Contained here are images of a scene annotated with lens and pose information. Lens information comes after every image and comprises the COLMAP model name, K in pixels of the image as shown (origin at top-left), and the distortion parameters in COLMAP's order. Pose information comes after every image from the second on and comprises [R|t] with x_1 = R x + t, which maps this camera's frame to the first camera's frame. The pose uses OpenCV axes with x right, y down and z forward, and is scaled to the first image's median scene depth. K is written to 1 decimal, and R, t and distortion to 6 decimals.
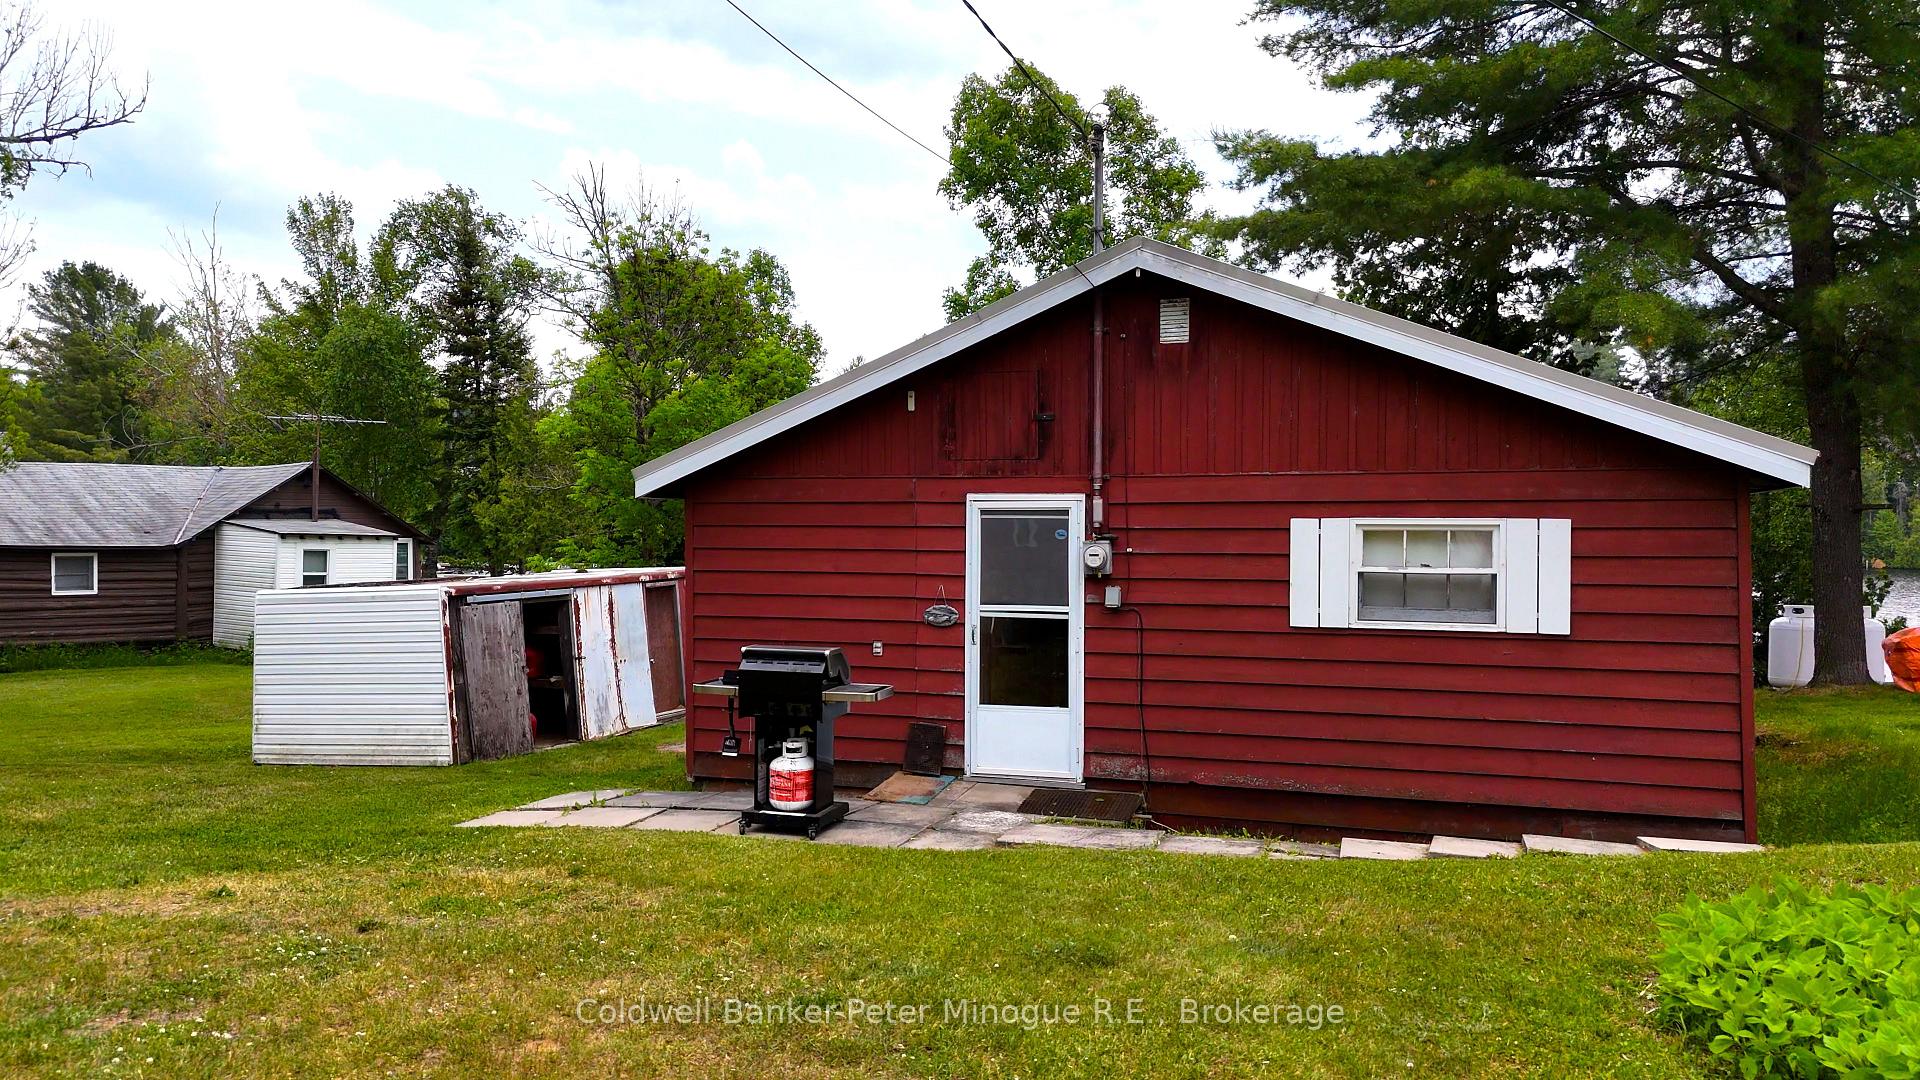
lens RADIAL K [[1398.4, 0, 968.7], [0, 1398.4, 536.5], [0, 0, 1]] dist [0.104045, -0.116071]
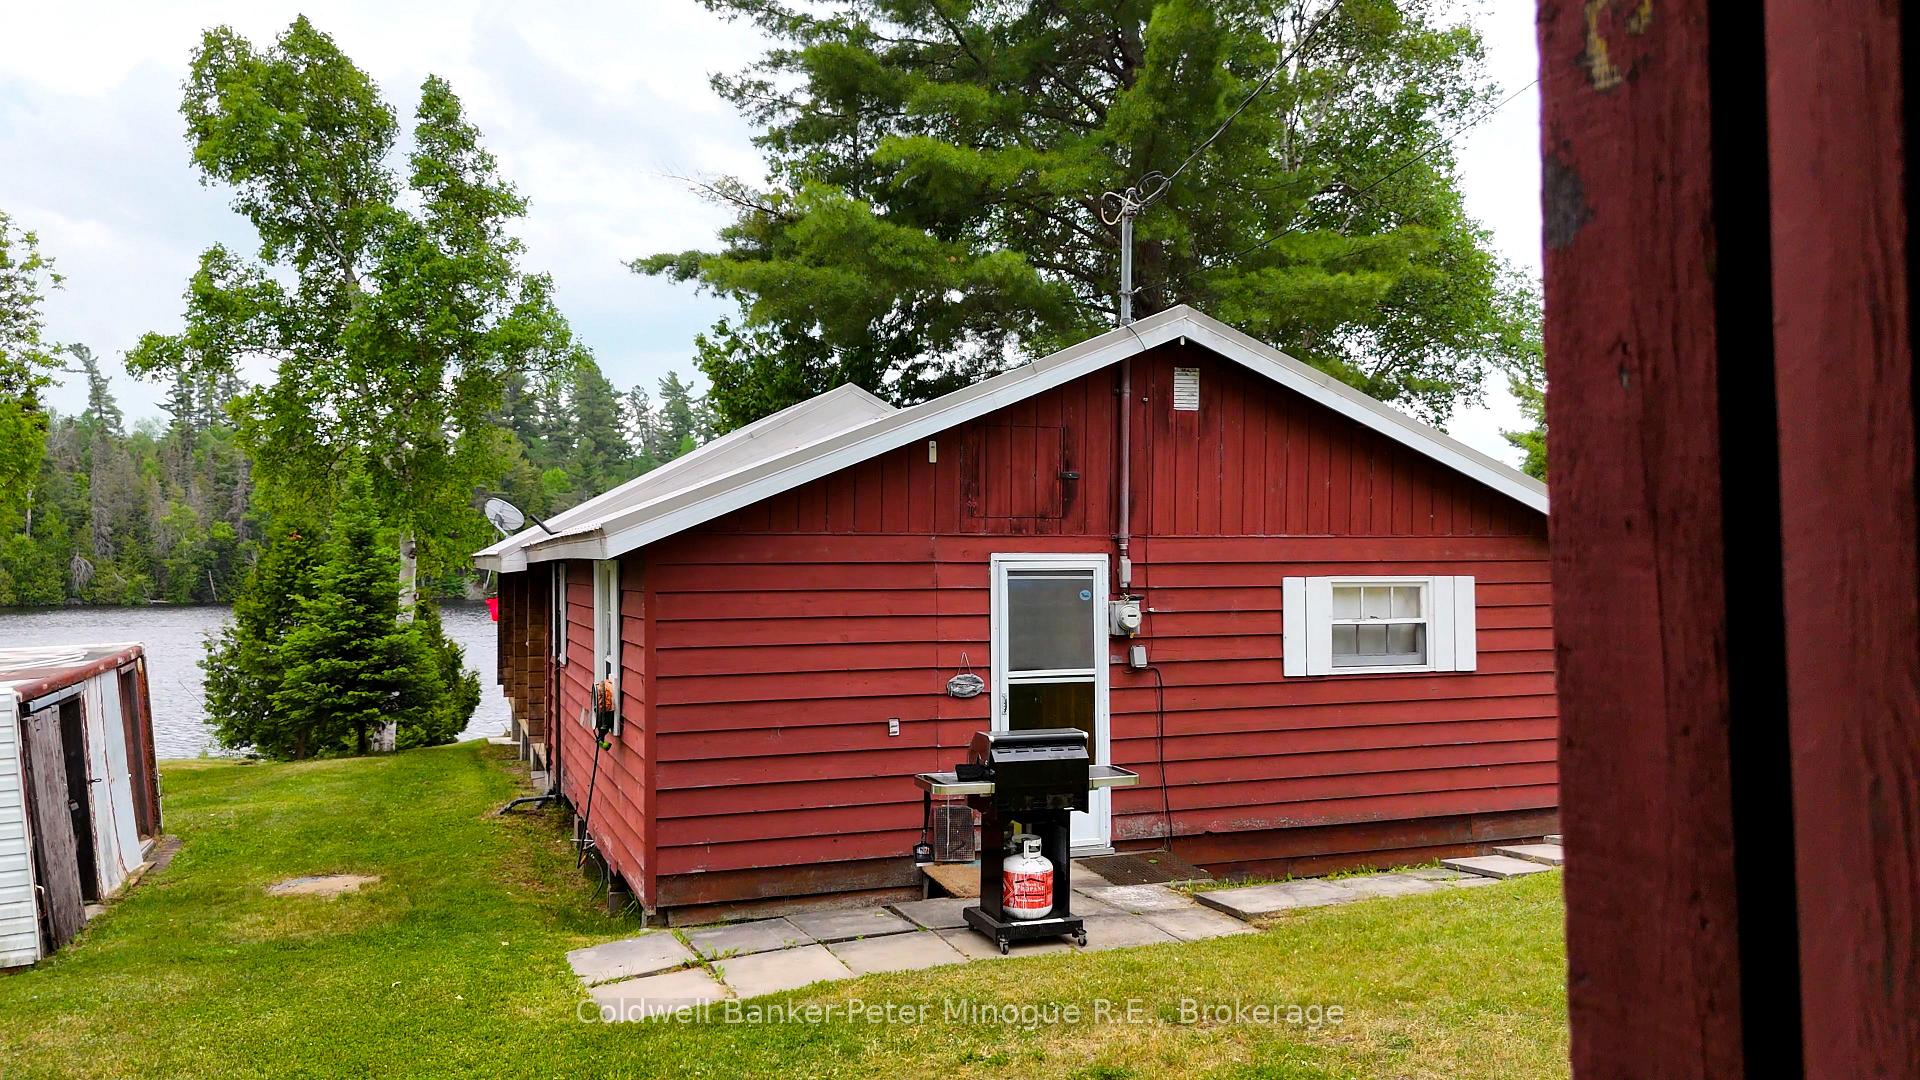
lens RADIAL K [[1398.4, 0, 968.7], [0, 1398.4, 536.5], [0, 0, 1]] dist [0.104045, -0.116071]
pose [[0.772864, 0.006035, 0.634543, -0.623967], [0.011219, 0.999669, -0.023172, -0.020904], [-0.634473, 0.025028, 0.772540, 0.294757]]
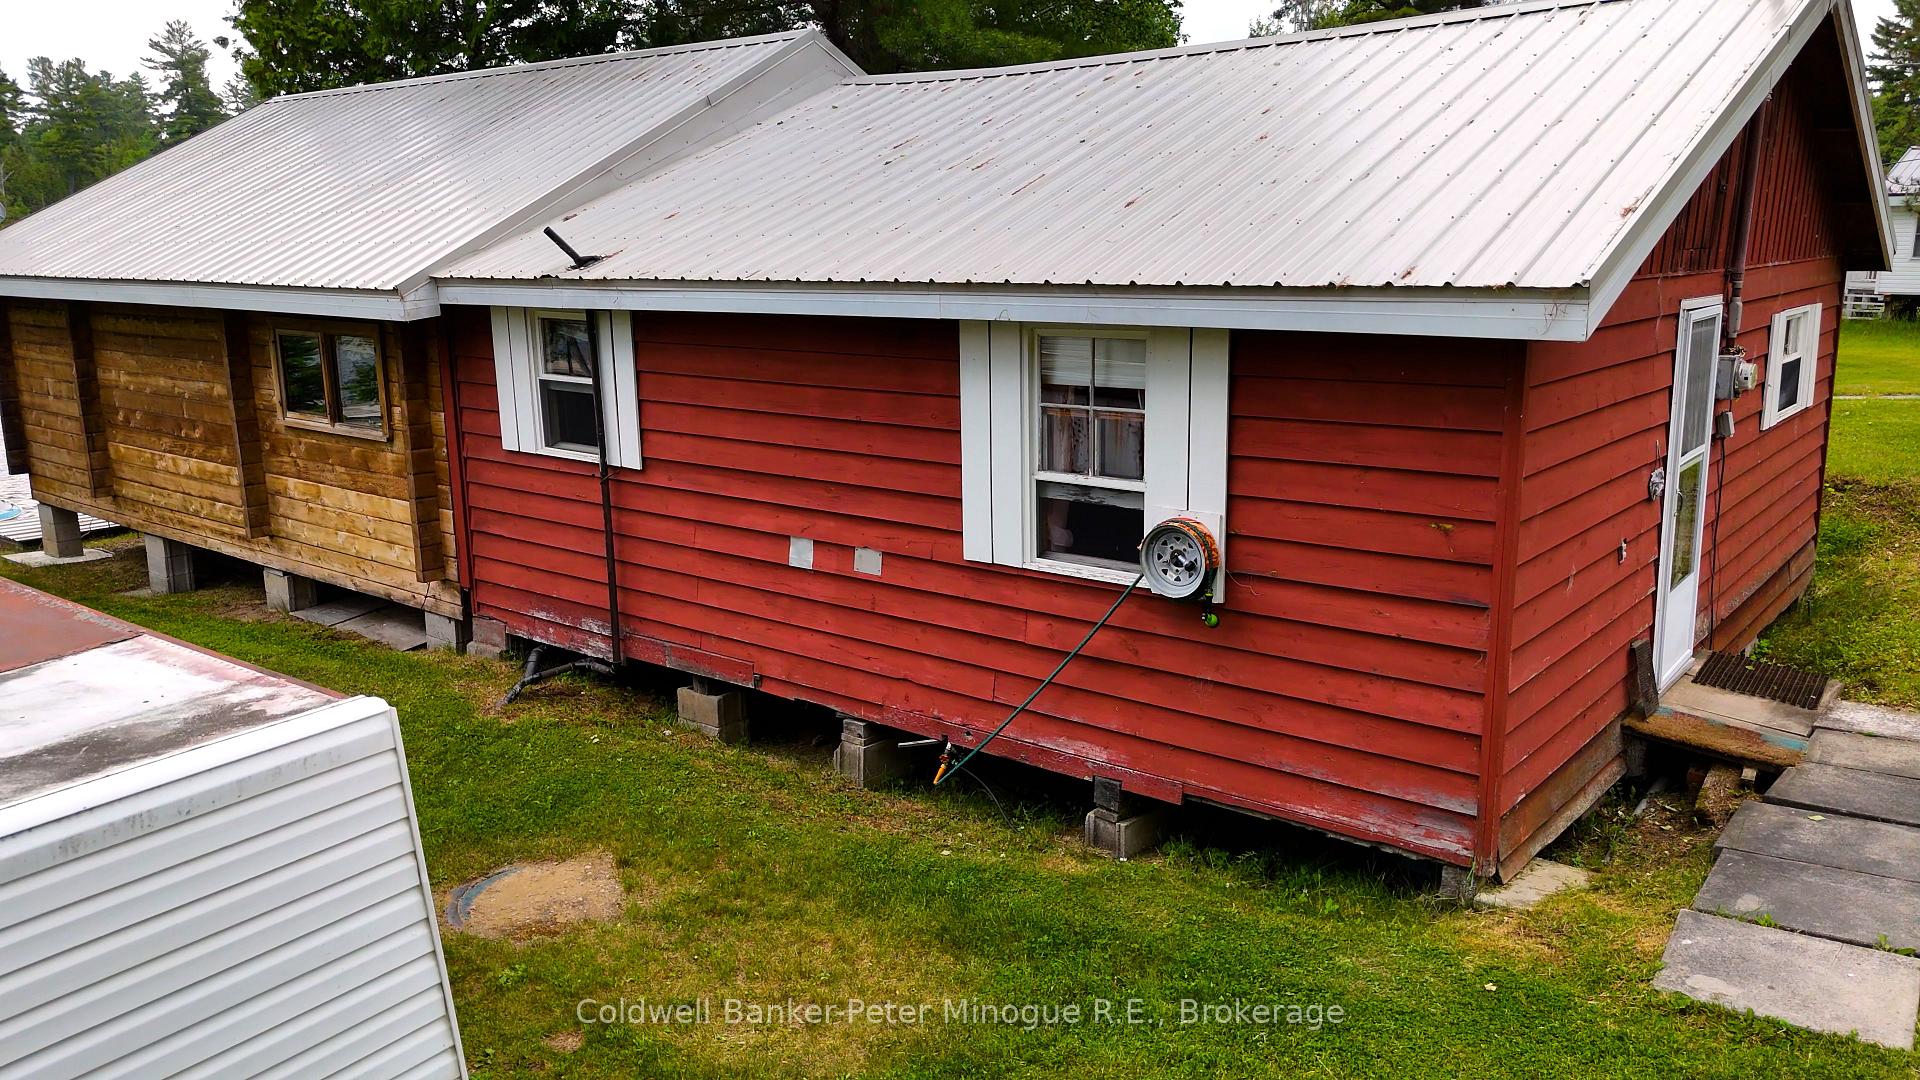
lens RADIAL K [[1398.4, 0, 968.7], [0, 1398.4, 536.5], [0, 0, 1]] dist [0.104045, -0.116071]
pose [[0.339090, -0.200407, 0.919160, -0.801288], [0.018091, 0.978255, 0.206617, -0.069601], [-0.940580, -0.053433, 0.335342, 1.118418]]
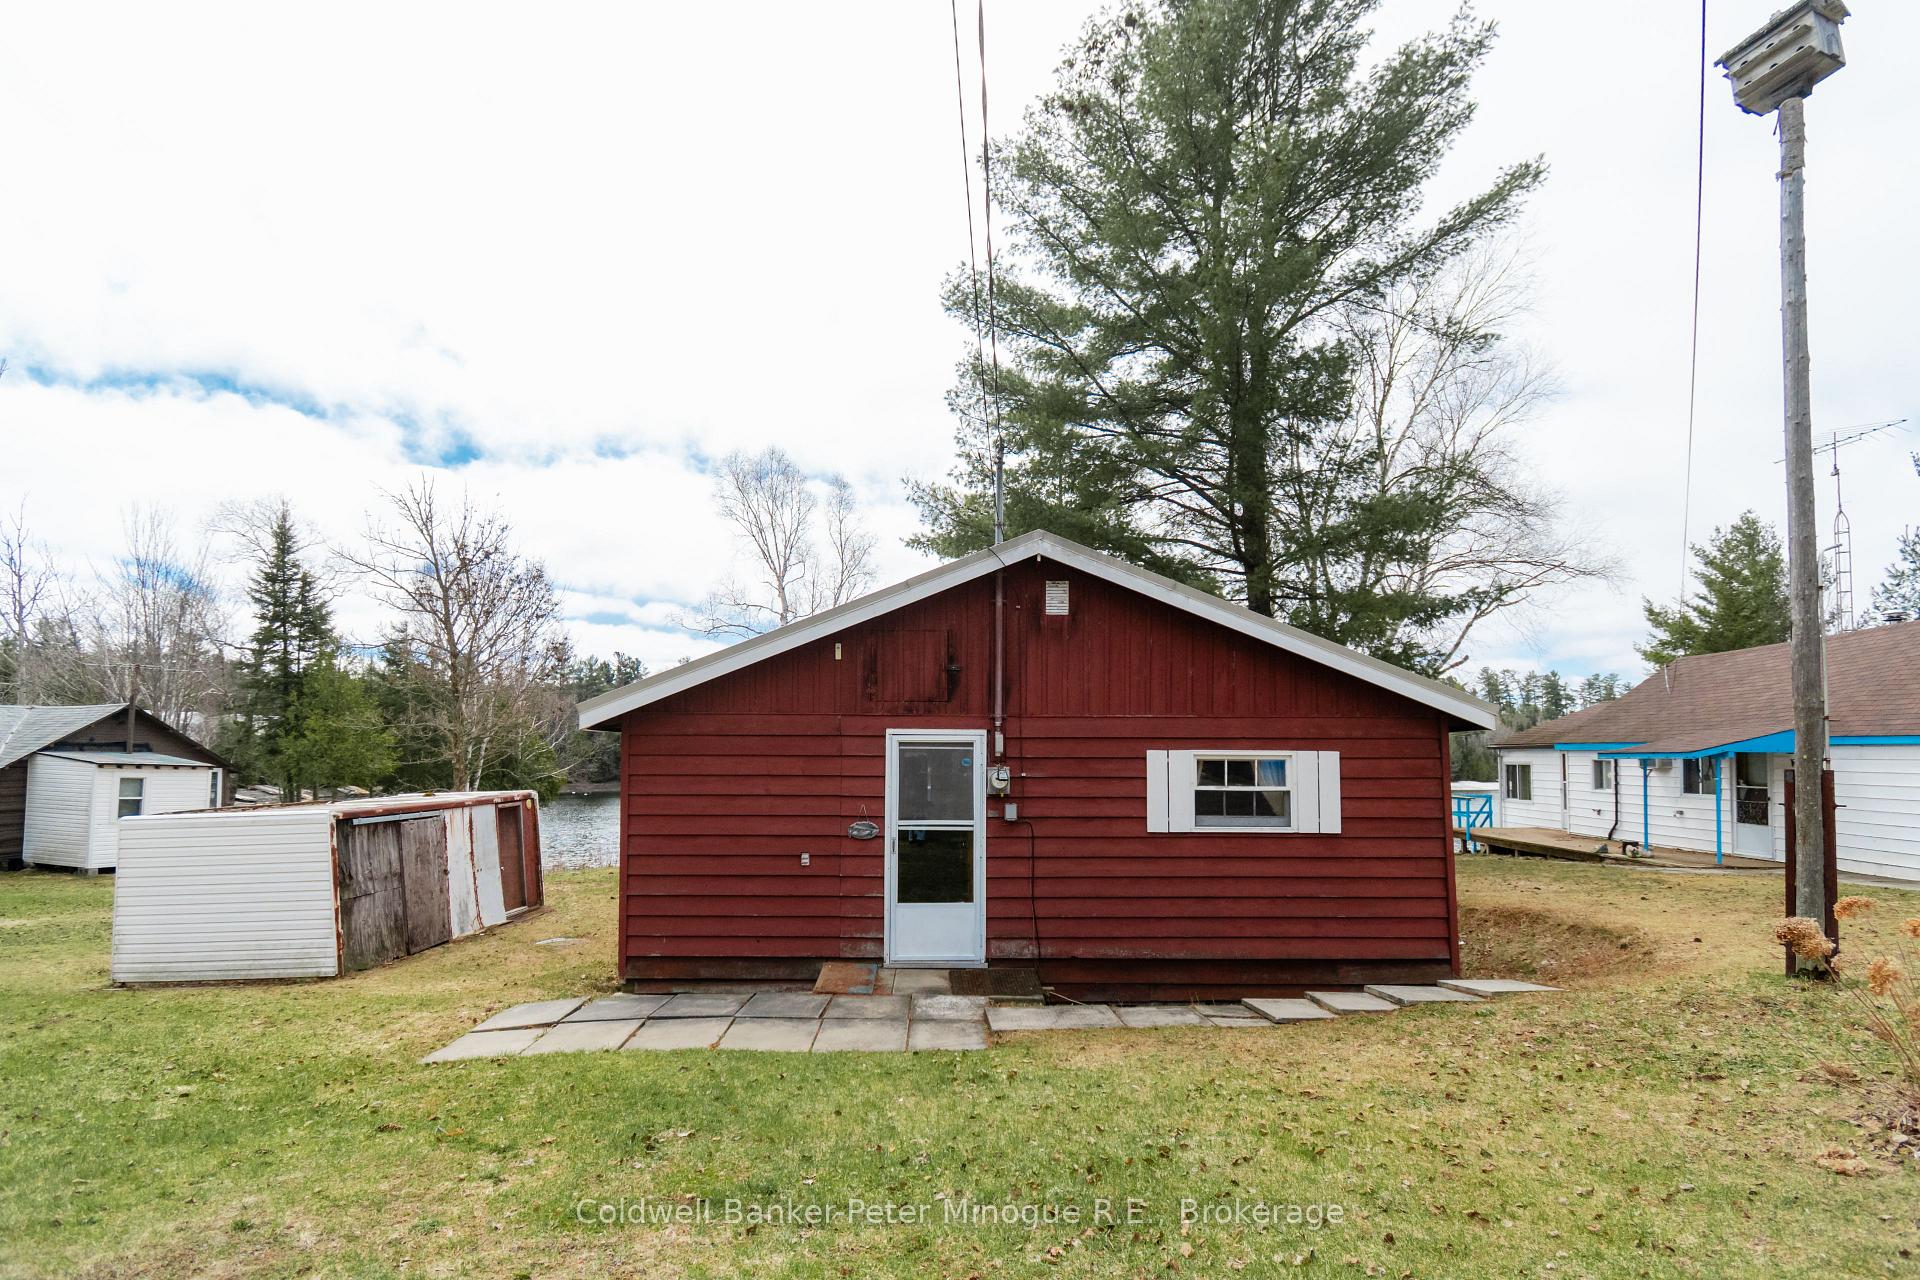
lens RADIAL K [[893.6, 0, 959.7], [0, 893.6, 719.2], [0, 0, 1]] dist [0.010422, 0.000203]
pose [[0.943686, 0.015793, 0.330465, -0.203606], [0.001417, 0.998658, -0.051773, 0.001426], [-0.330839, 0.049326, 0.942397, 0.254271]]
